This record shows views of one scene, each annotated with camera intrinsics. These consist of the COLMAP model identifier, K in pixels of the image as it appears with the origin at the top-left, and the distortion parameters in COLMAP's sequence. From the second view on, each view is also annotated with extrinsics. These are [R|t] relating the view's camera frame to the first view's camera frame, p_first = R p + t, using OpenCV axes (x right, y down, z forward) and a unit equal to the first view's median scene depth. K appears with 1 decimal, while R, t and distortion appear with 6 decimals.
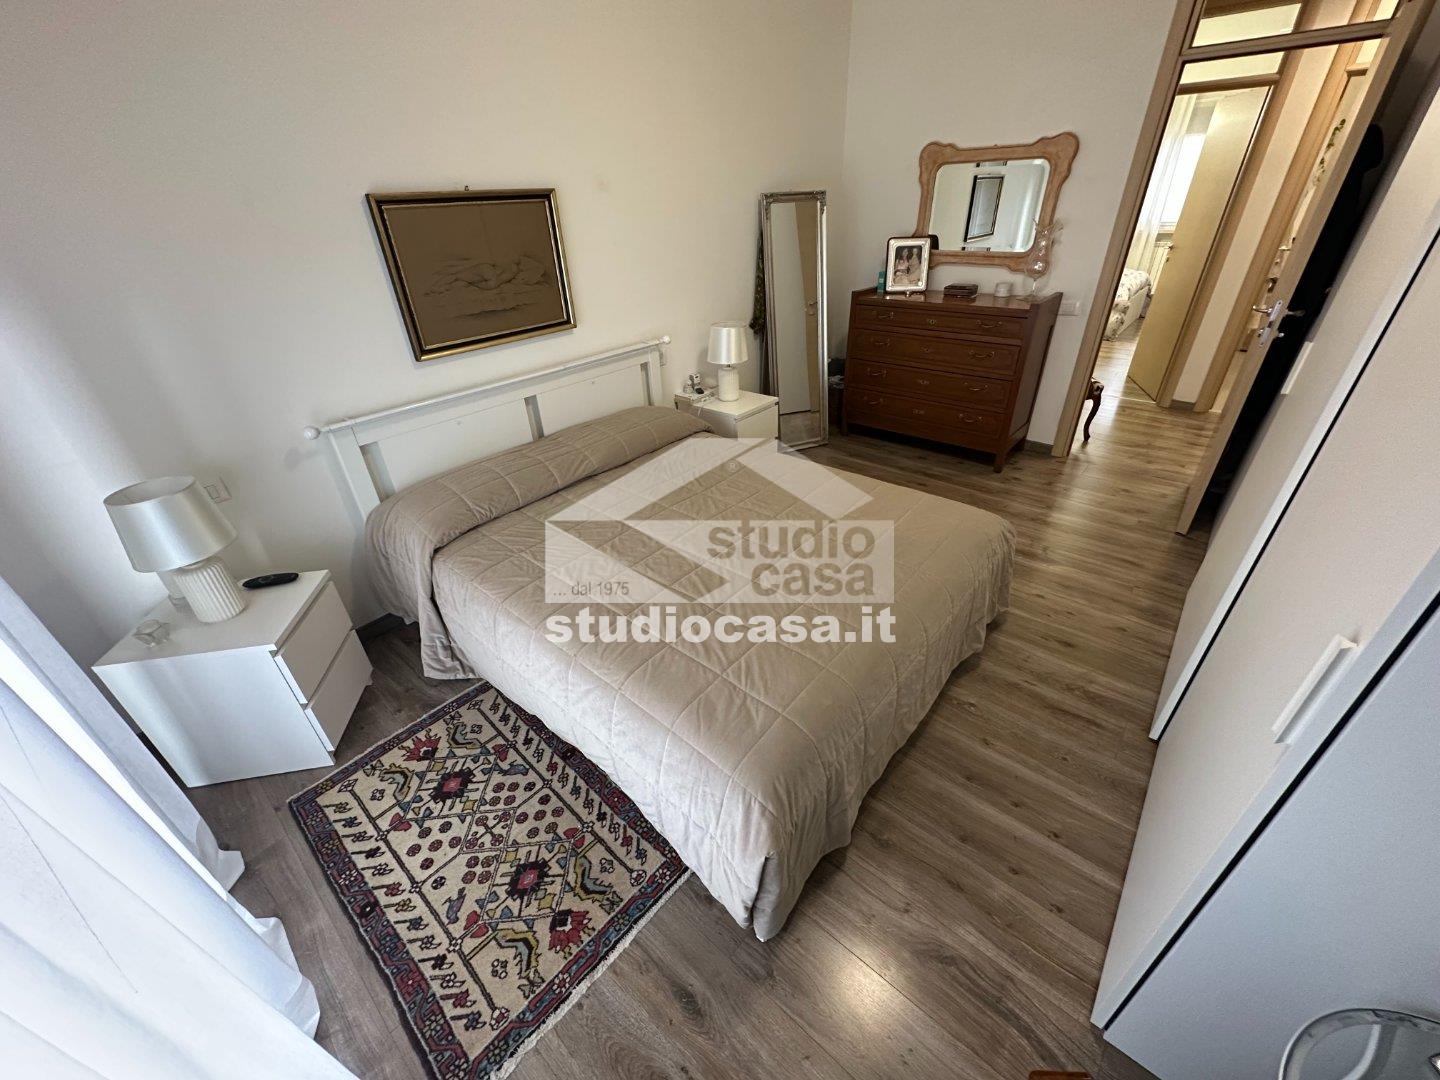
lens RADIAL K [[570.9, 0, 717.2], [0, 570.9, 539.0], [0, 0, 1]] dist [0.000546, 0.000126]
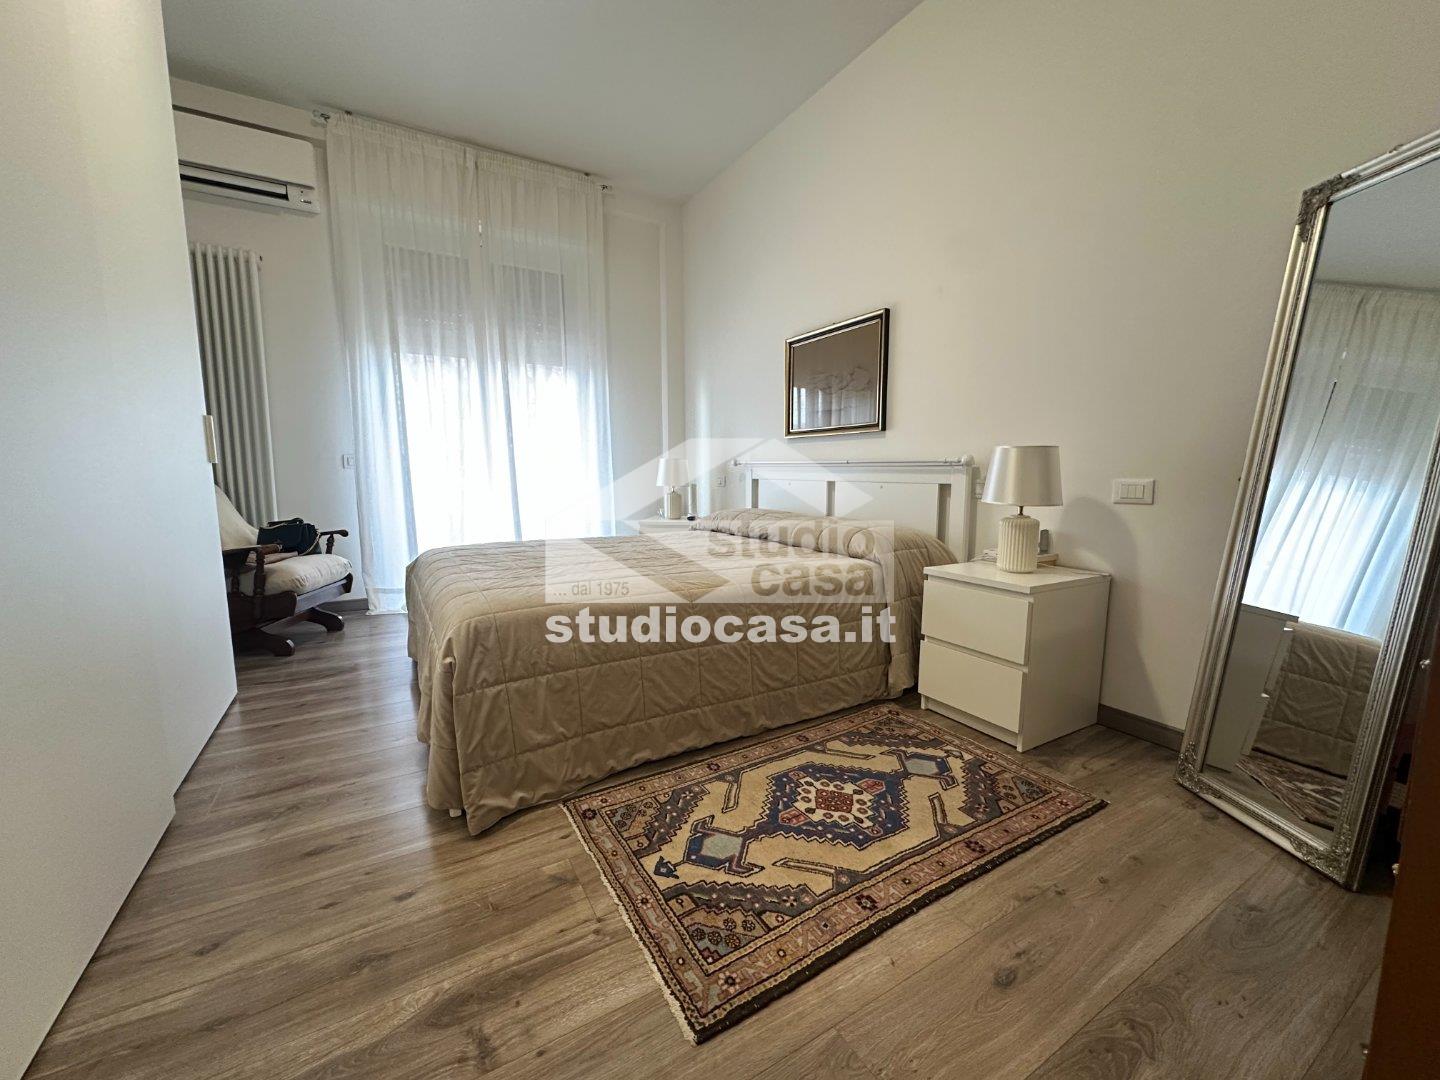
lens RADIAL K [[570.9, 0, 717.2], [0, 570.9, 539.0], [0, 0, 1]] dist [0.000546, 0.000126]
pose [[-0.318119, 0.151863, -0.935809, 0.813523], [-0.481381, 0.824501, 0.297441, -0.372908], [0.816745, 0.545102, -0.189185, 1.055972]]
